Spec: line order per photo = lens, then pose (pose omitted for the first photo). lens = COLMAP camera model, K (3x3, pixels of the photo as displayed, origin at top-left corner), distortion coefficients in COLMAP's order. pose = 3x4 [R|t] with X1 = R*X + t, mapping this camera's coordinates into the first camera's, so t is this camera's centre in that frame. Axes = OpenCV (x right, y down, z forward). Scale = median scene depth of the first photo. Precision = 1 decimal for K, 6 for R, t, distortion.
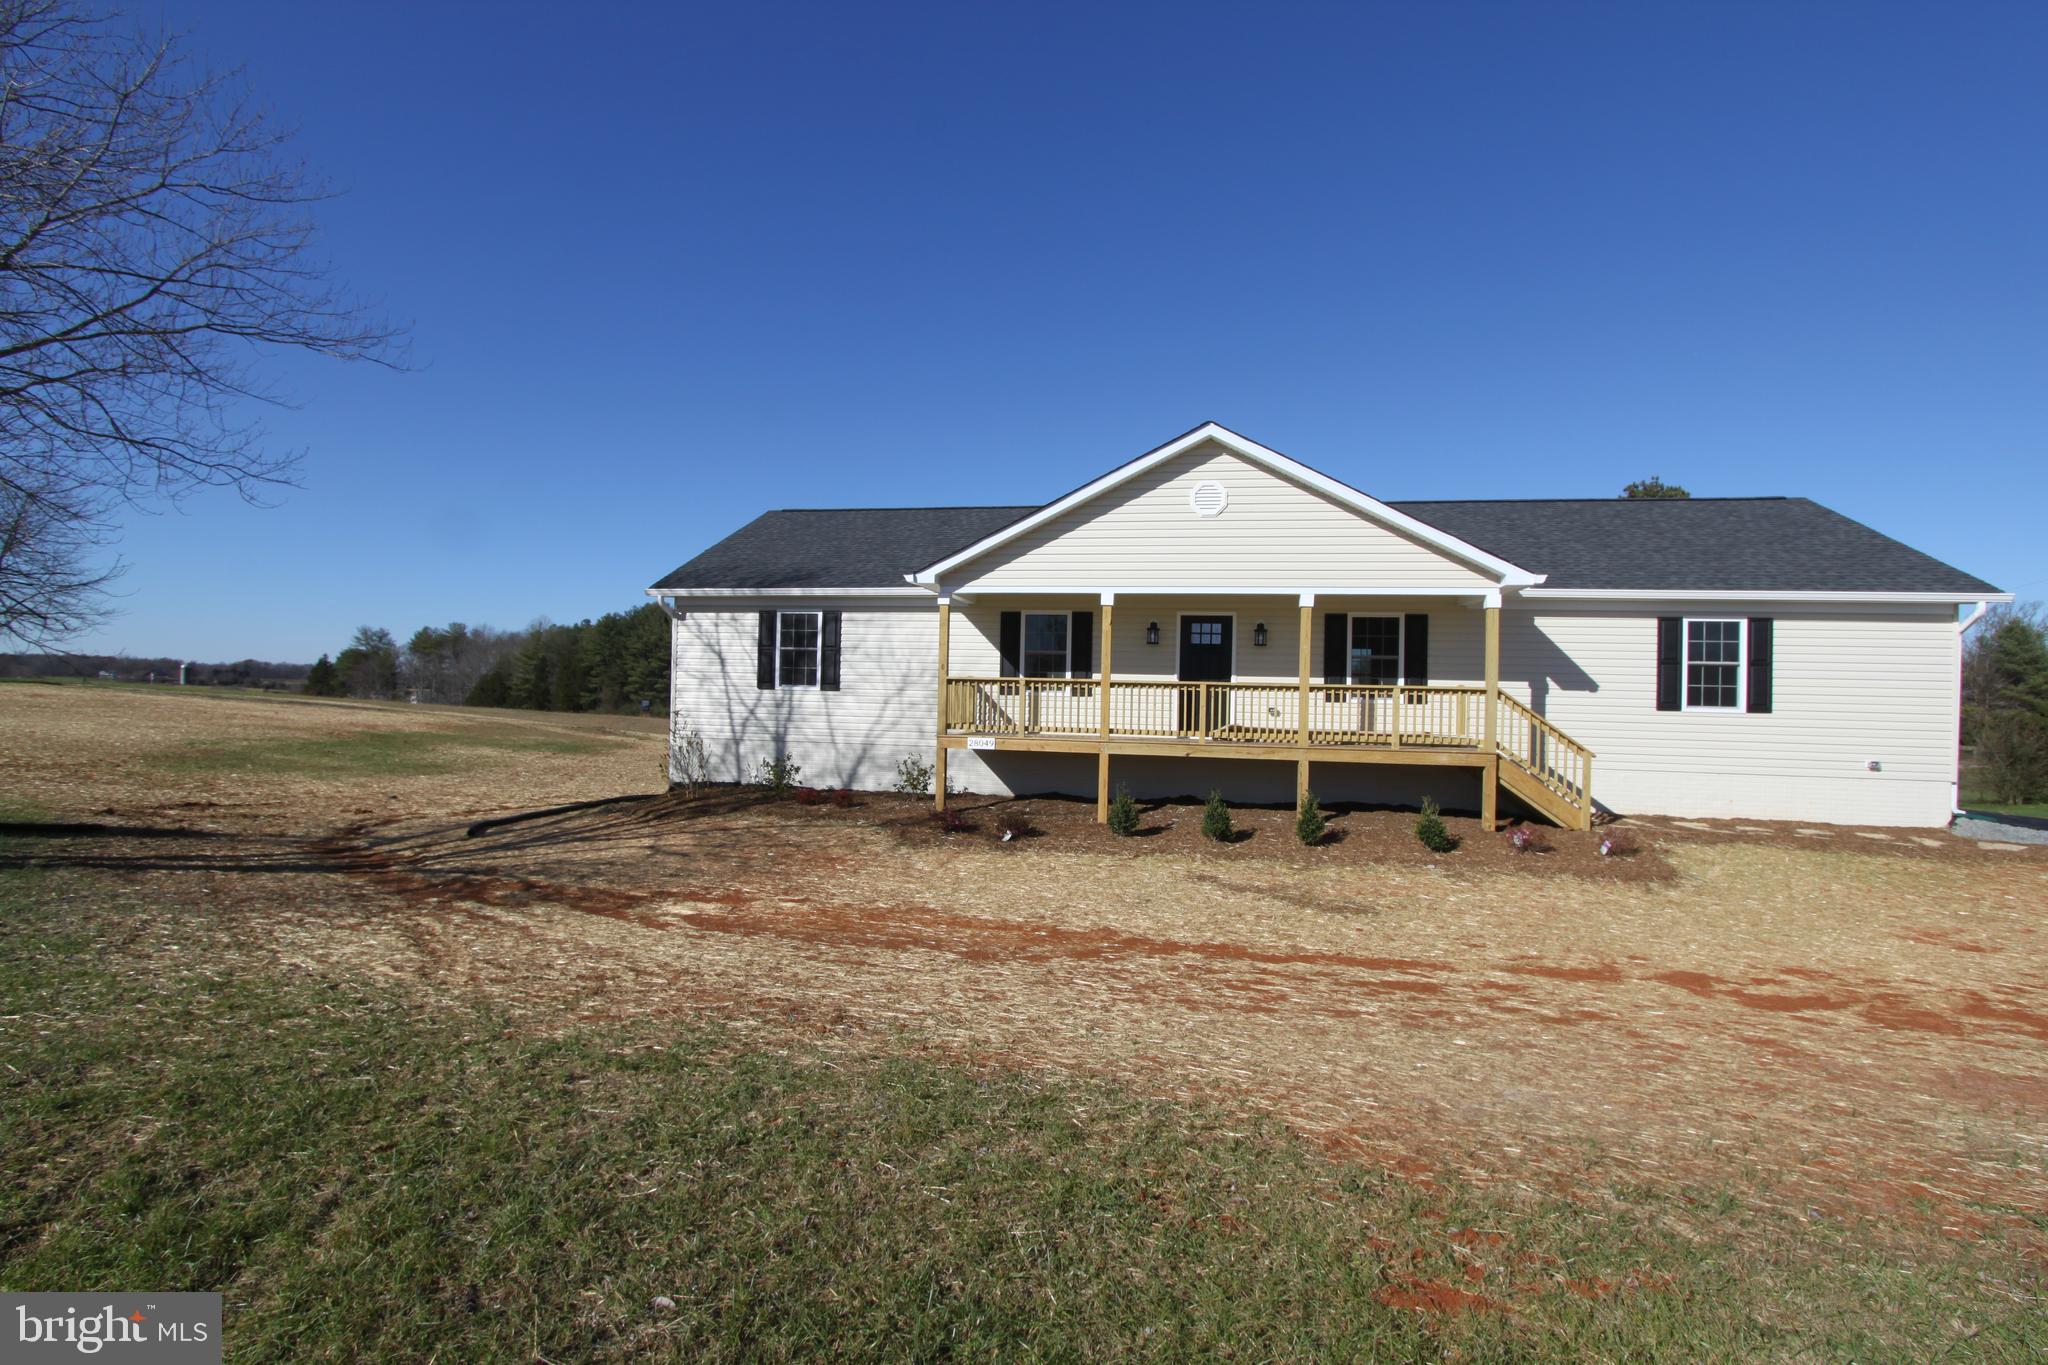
lens RADIAL K [[943.2, 0, 1016.8], [0, 943.2, 686.9], [0, 0, 1]] dist [-0.016474, 0.002108]
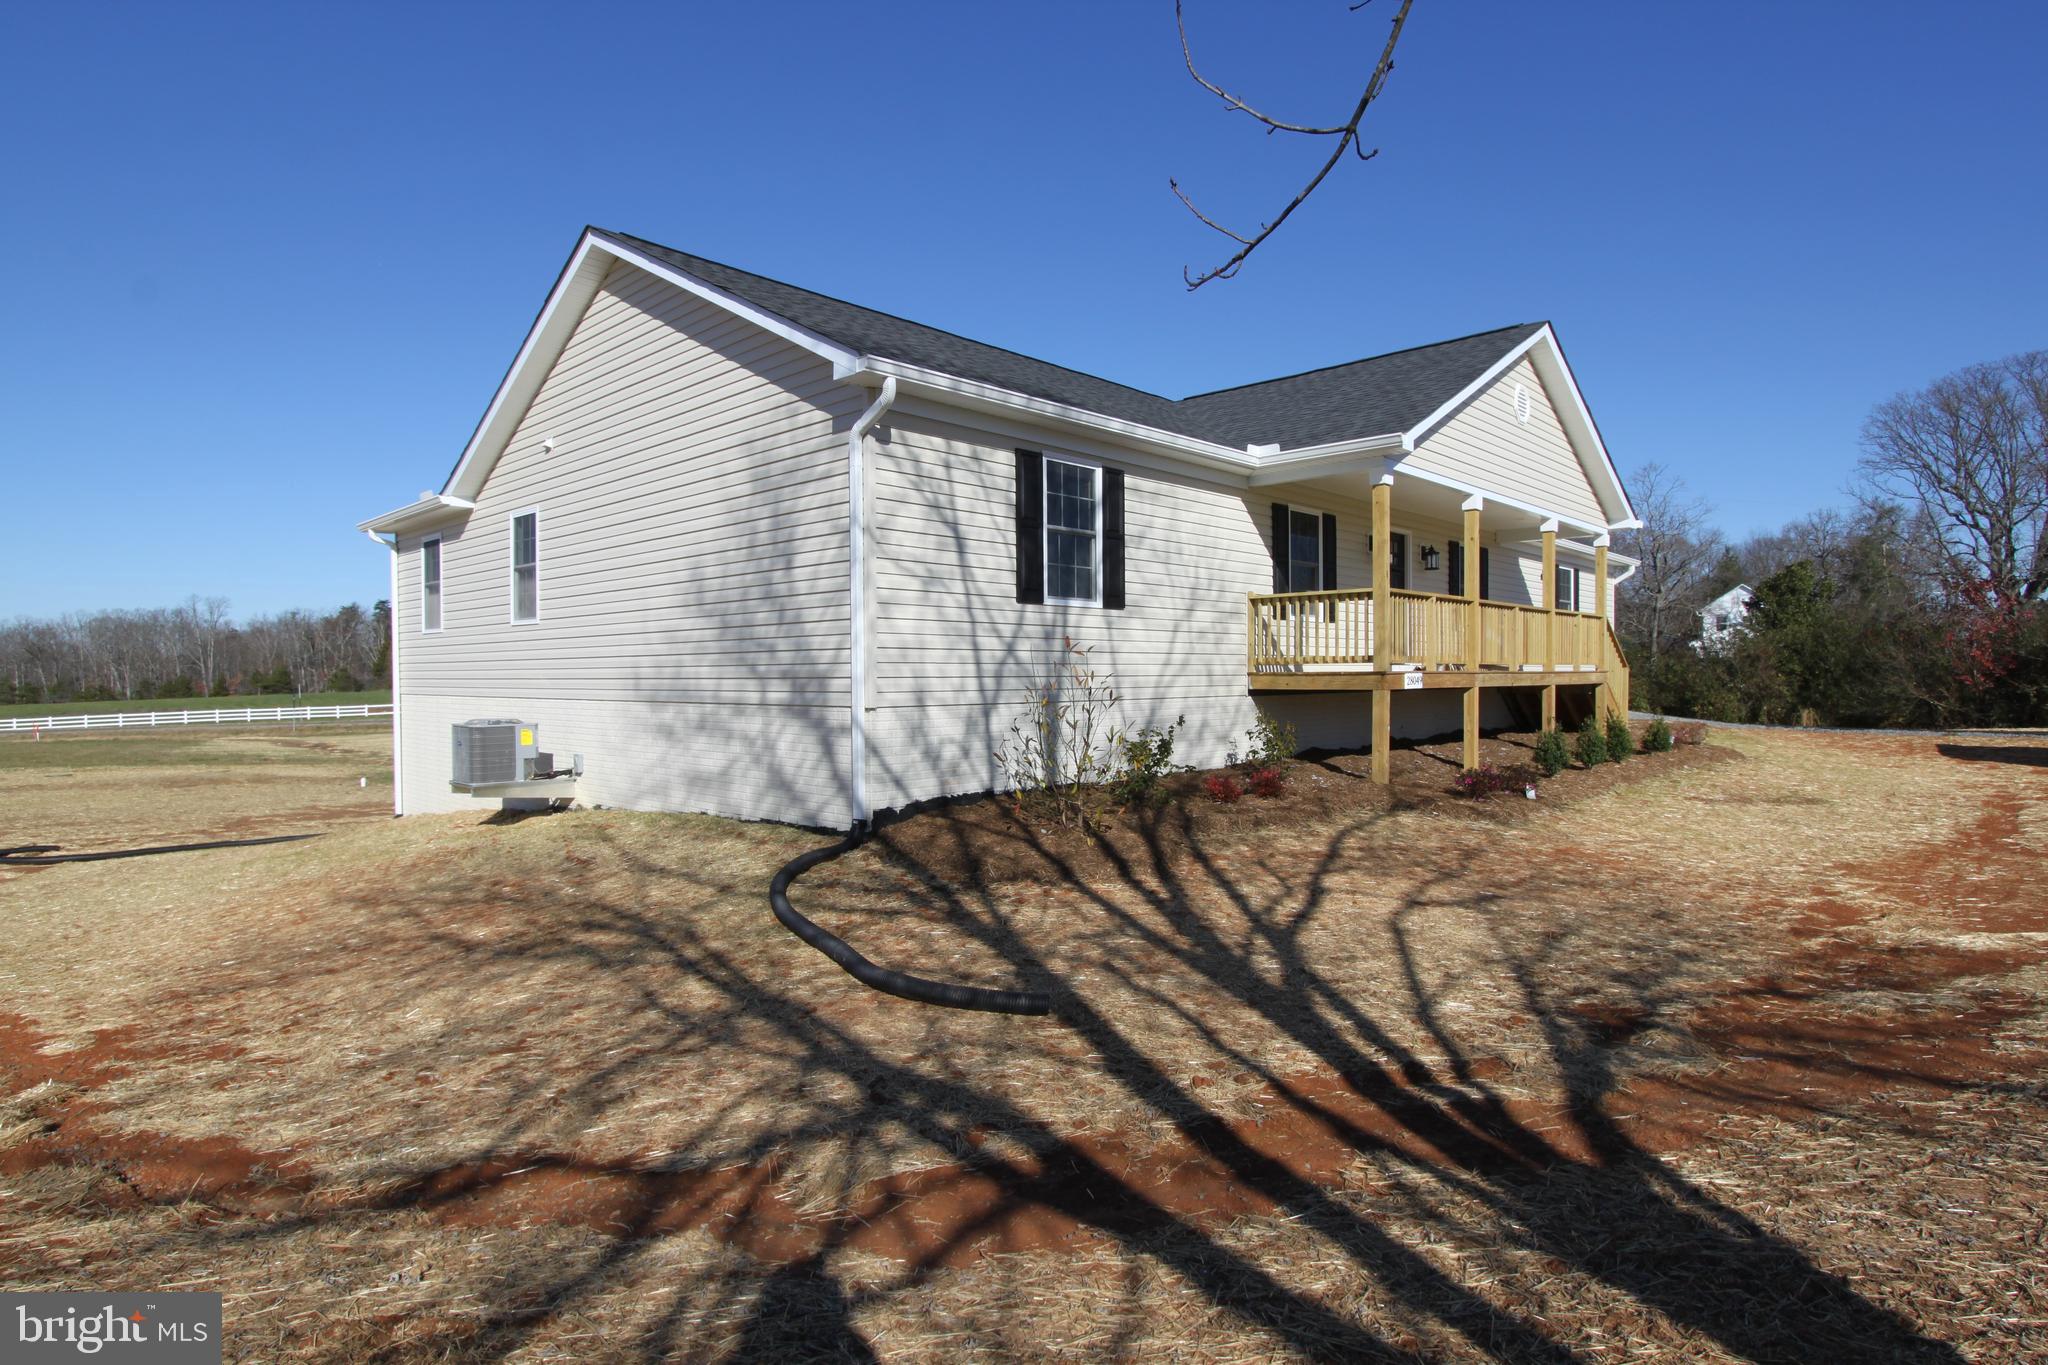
lens RADIAL K [[1052.1, 0, 1026.0], [0, 1052.1, 677.7], [0, 0, 1]] dist [0.002543, 0.000140]
pose [[0.536883, -0.032155, 0.843044, -0.789088], [0.009329, 0.999439, 0.032179, 0.025119], [-0.843605, -0.009412, 0.536882, 0.723920]]
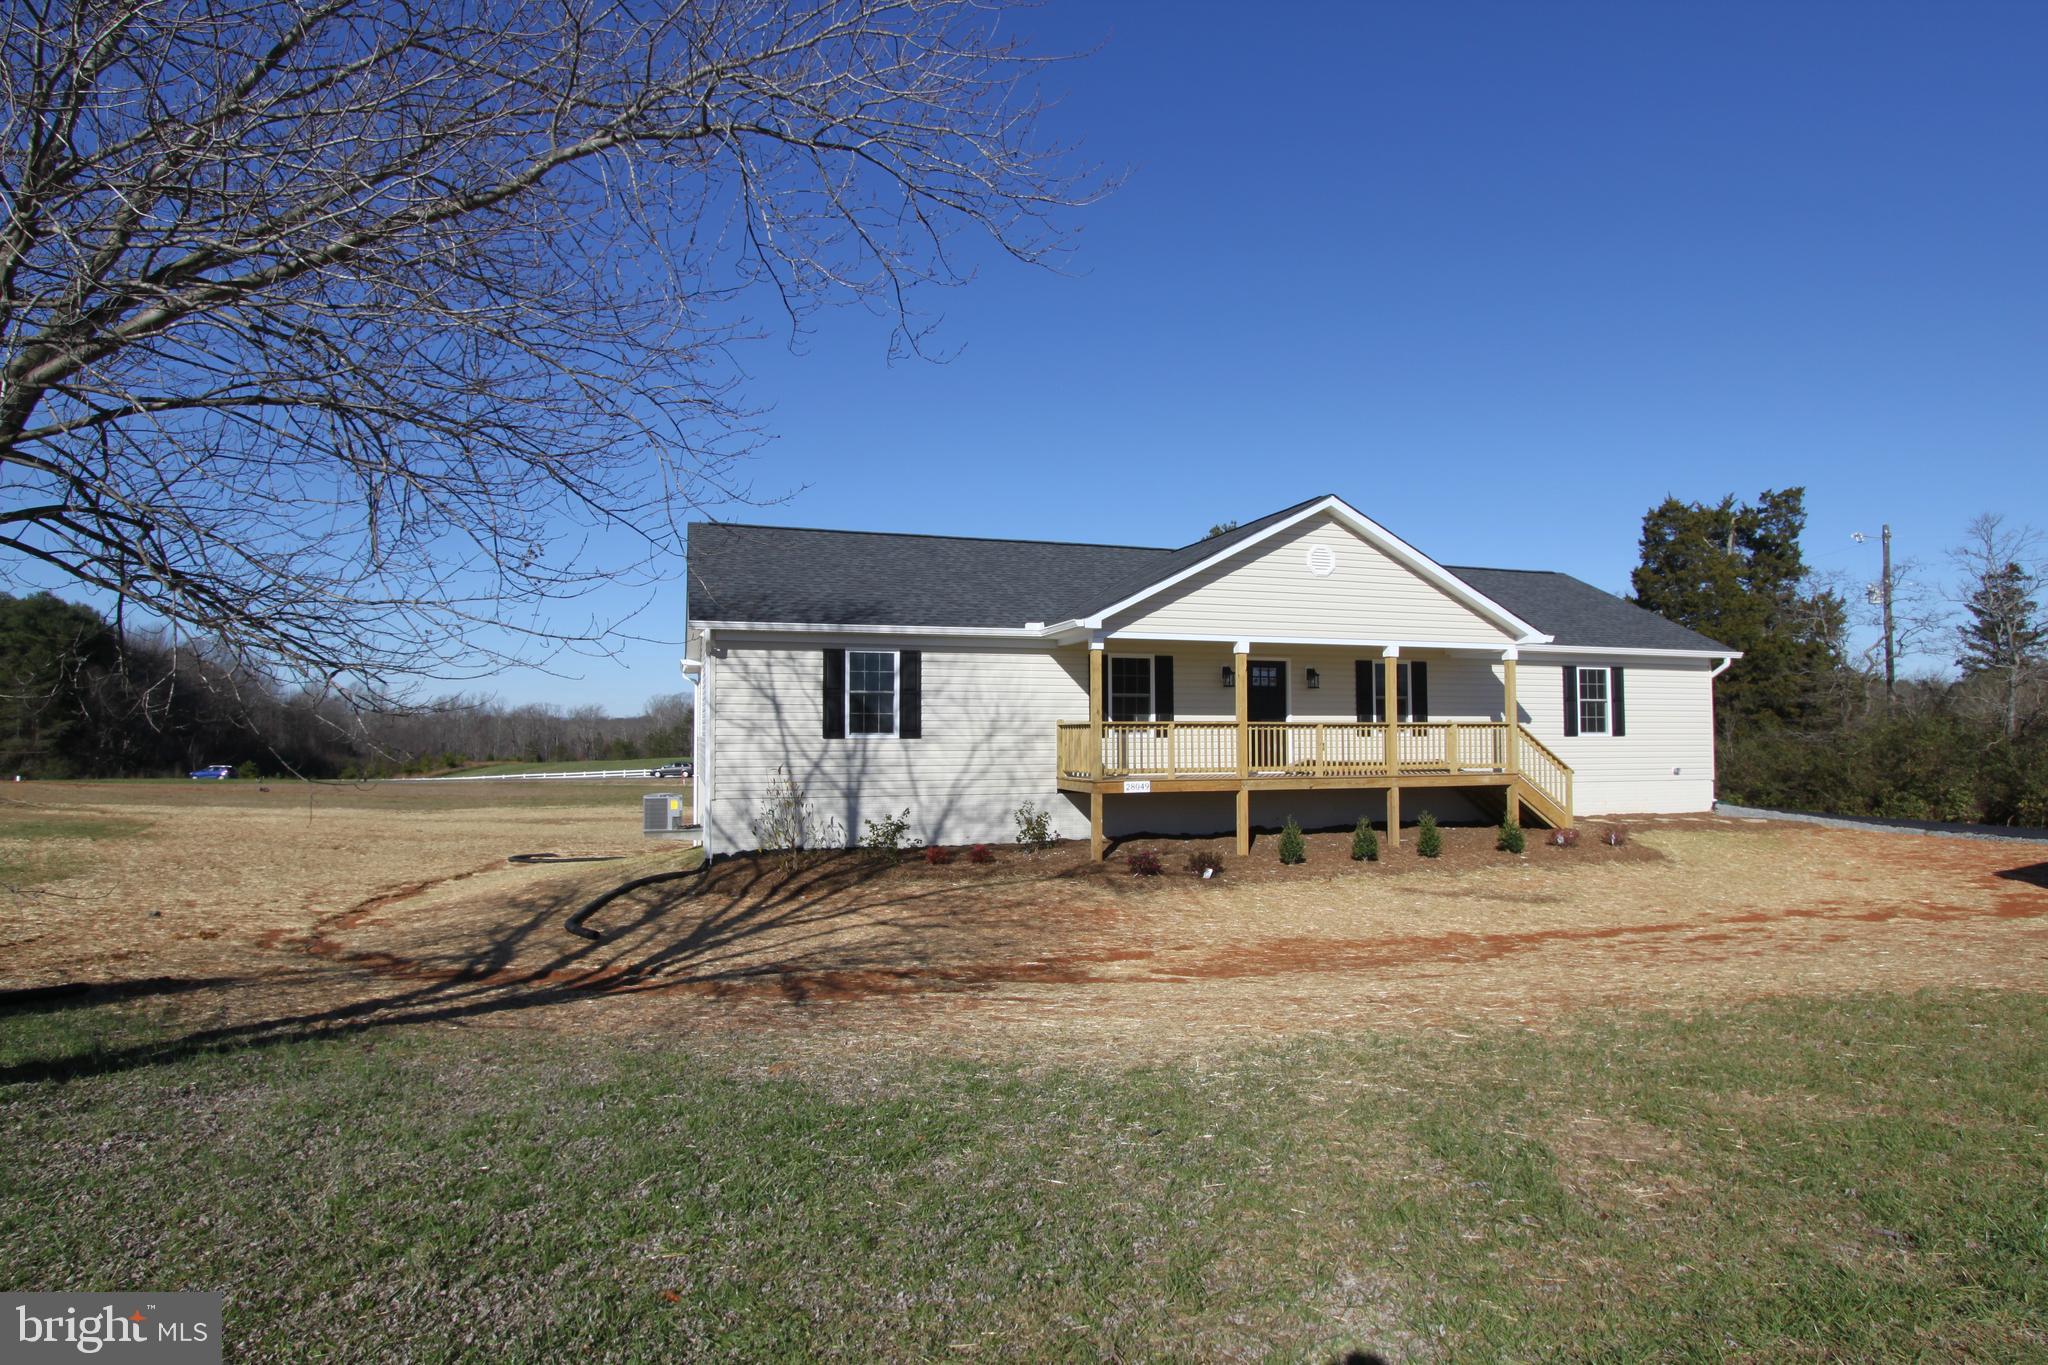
lens RADIAL K [[1052.1, 0, 1026.9], [0, 1052.1, 687.9], [0, 0, 1]] dist [0.002543, 0.000140]
pose [[0.871961, -0.002956, 0.489567, -0.615448], [0.019876, 0.999371, -0.029367, -0.013100], [-0.489172, 0.035338, 0.871471, 0.060687]]
